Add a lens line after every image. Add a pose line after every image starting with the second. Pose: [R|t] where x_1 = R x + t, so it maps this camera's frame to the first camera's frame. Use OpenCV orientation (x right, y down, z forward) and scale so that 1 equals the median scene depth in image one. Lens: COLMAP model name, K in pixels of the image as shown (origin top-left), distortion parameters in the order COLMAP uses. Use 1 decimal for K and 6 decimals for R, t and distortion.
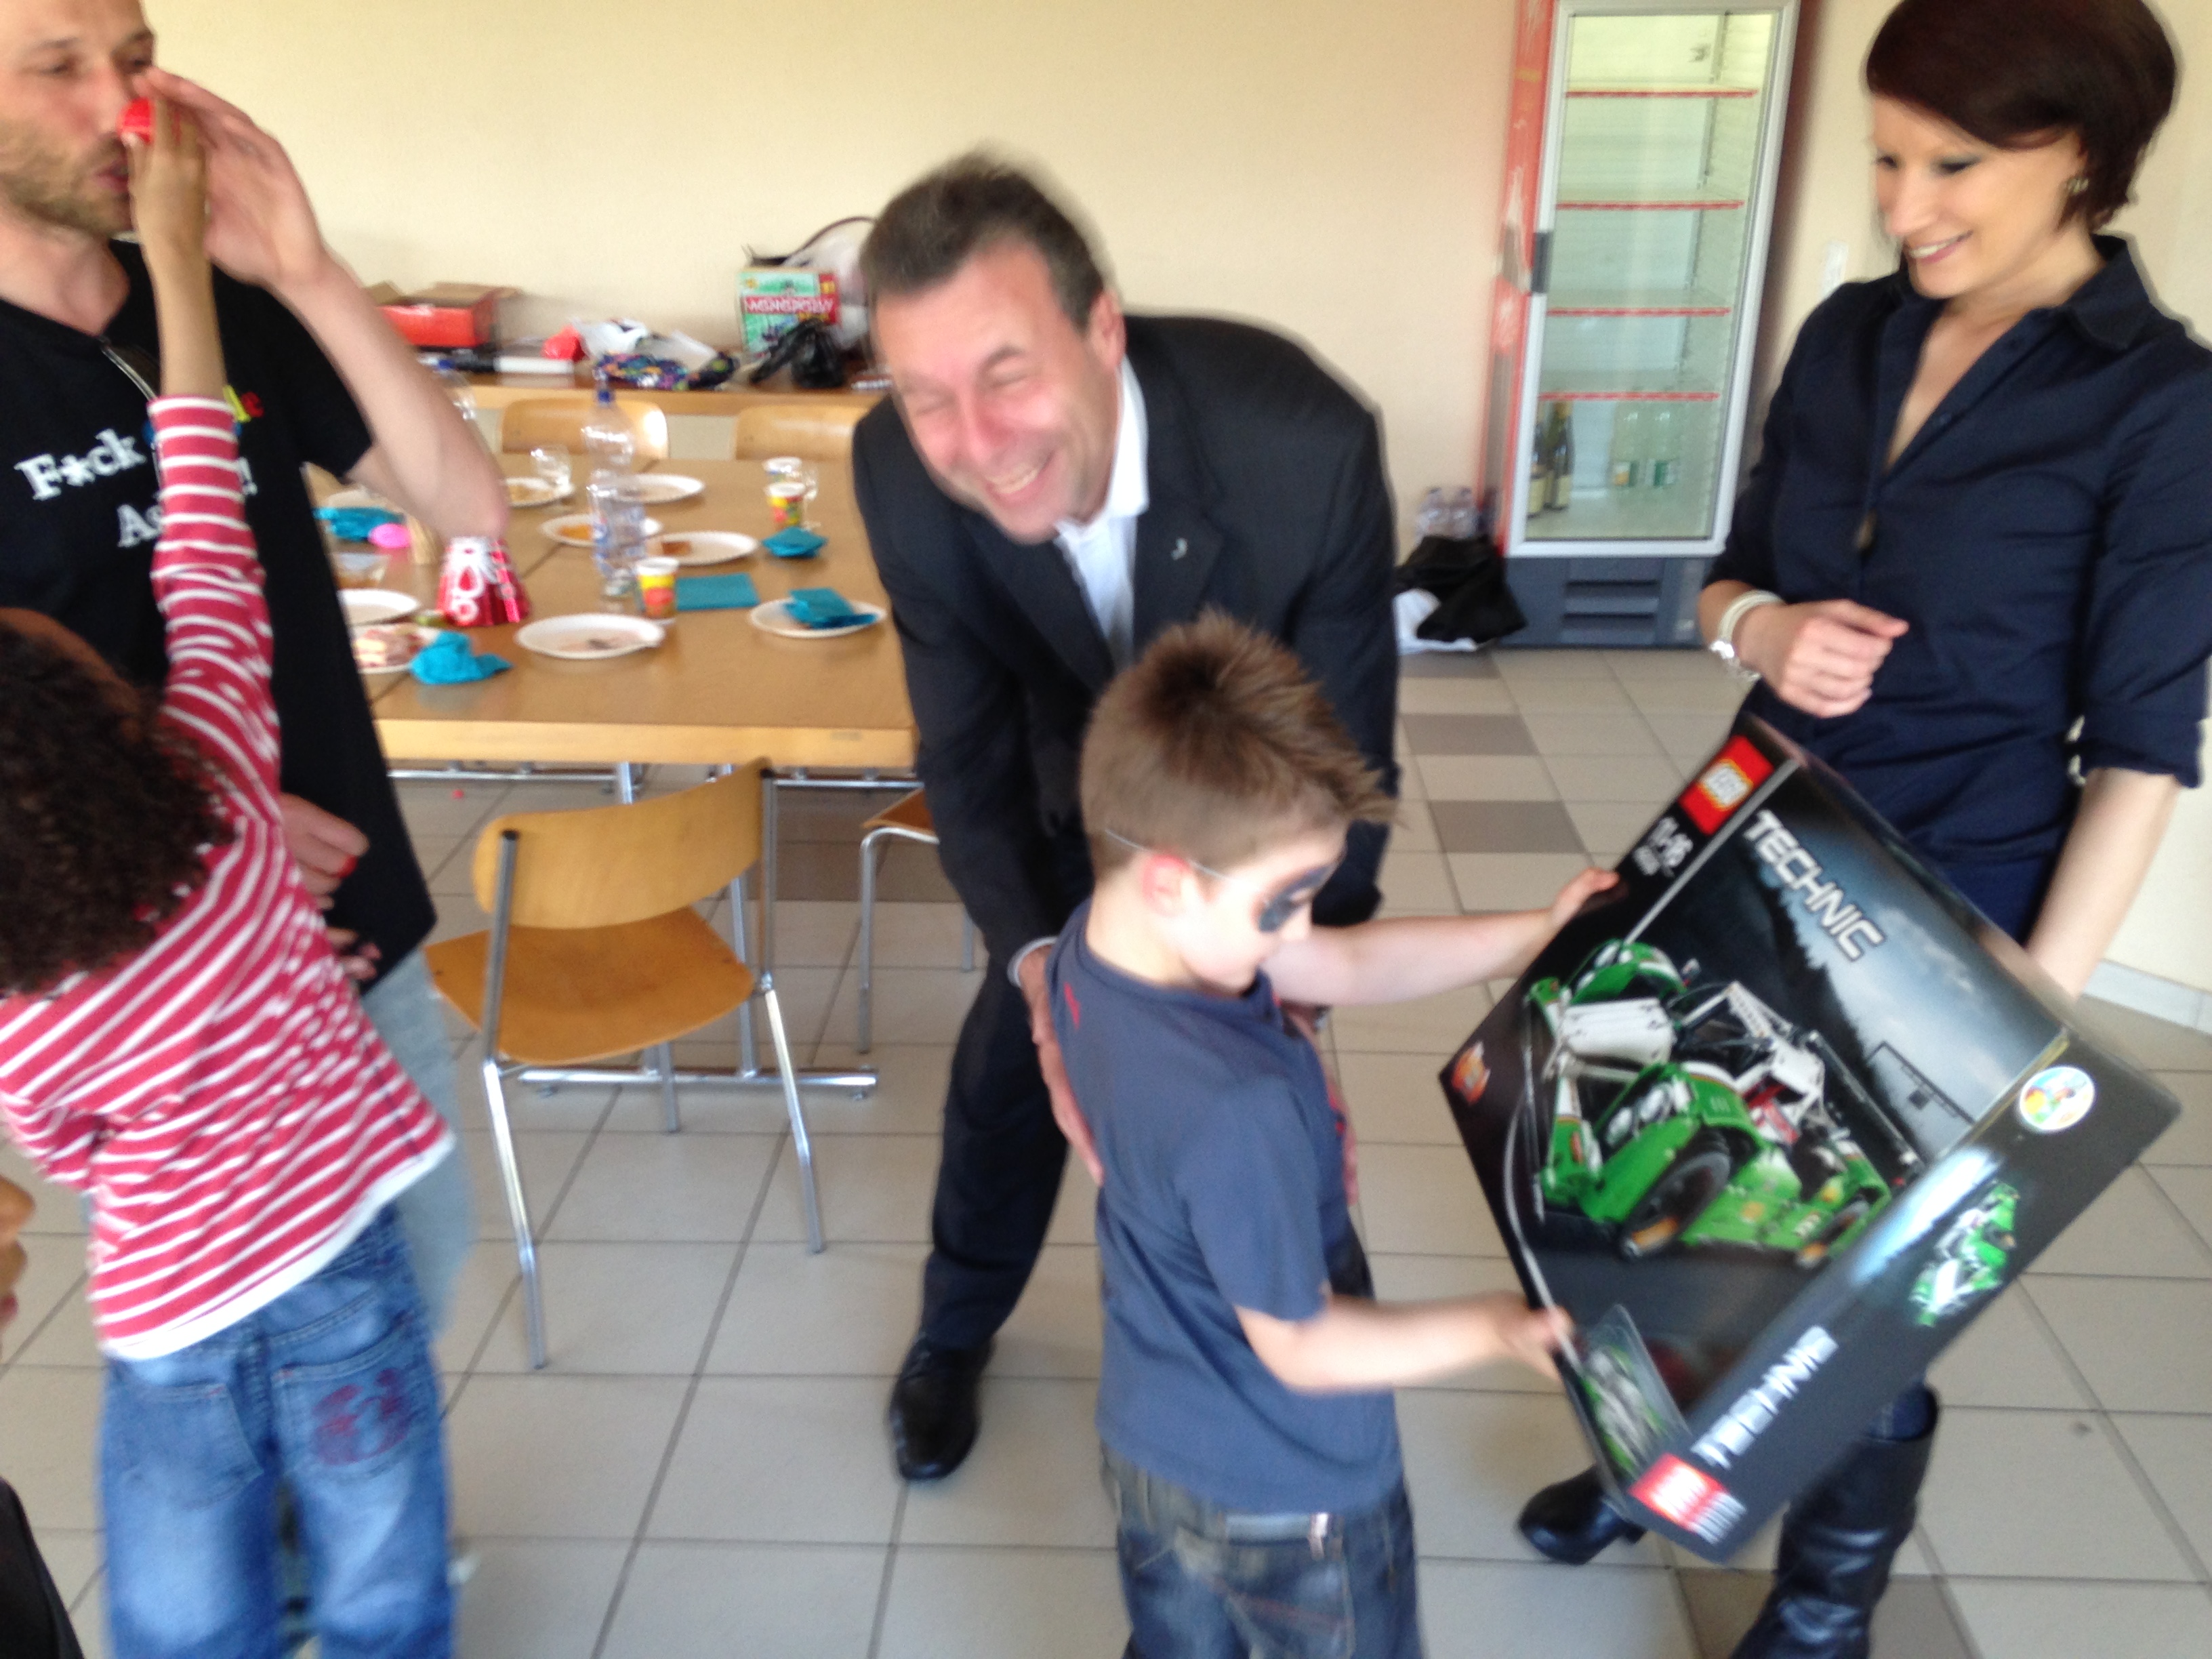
lens RADIAL K [[2053.5, 0, 1111.6], [0, 2053.5, 866.4], [0, 0, 1]] dist [0.083551, -0.017839]
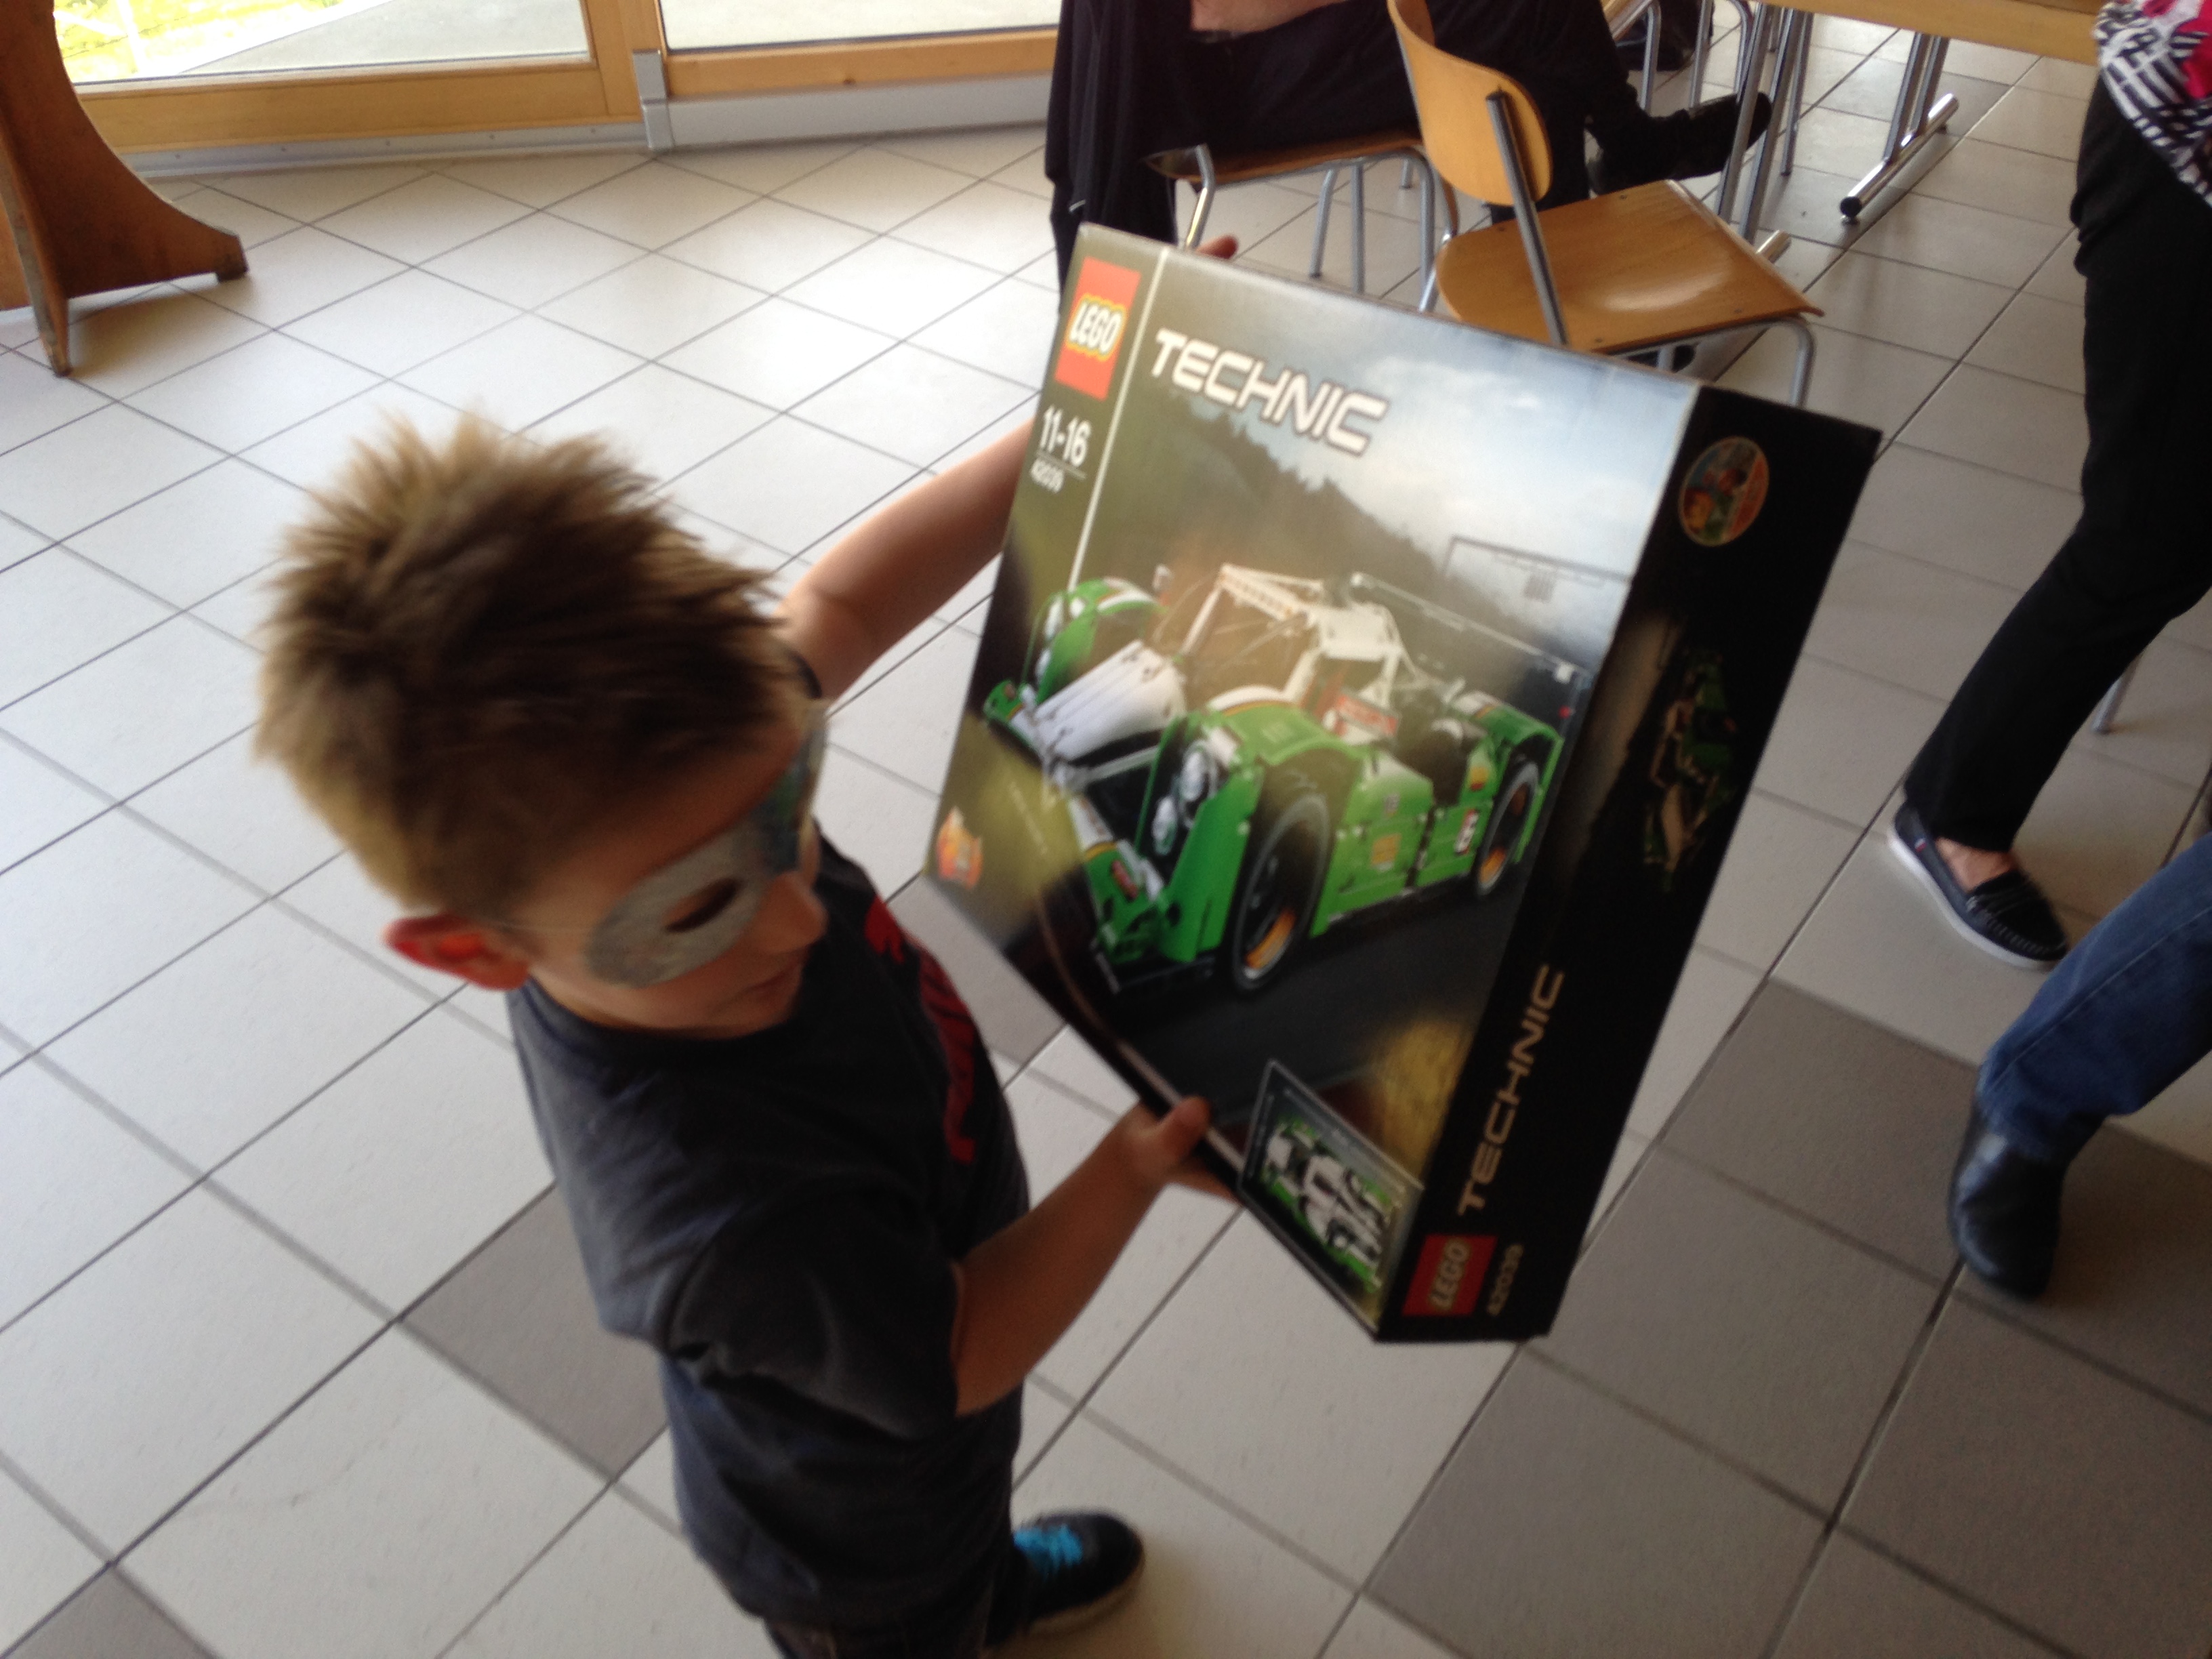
lens RADIAL K [[2053.5, 0, 1111.6], [0, 2053.5, 866.4], [0, 0, 1]] dist [0.083551, -0.017839]
pose [[0.878898, -0.430650, 0.205132, 0.086144], [0.414592, 0.902326, 0.117989, 0.051505], [-0.235908, -0.018654, 0.971596, 0.347869]]
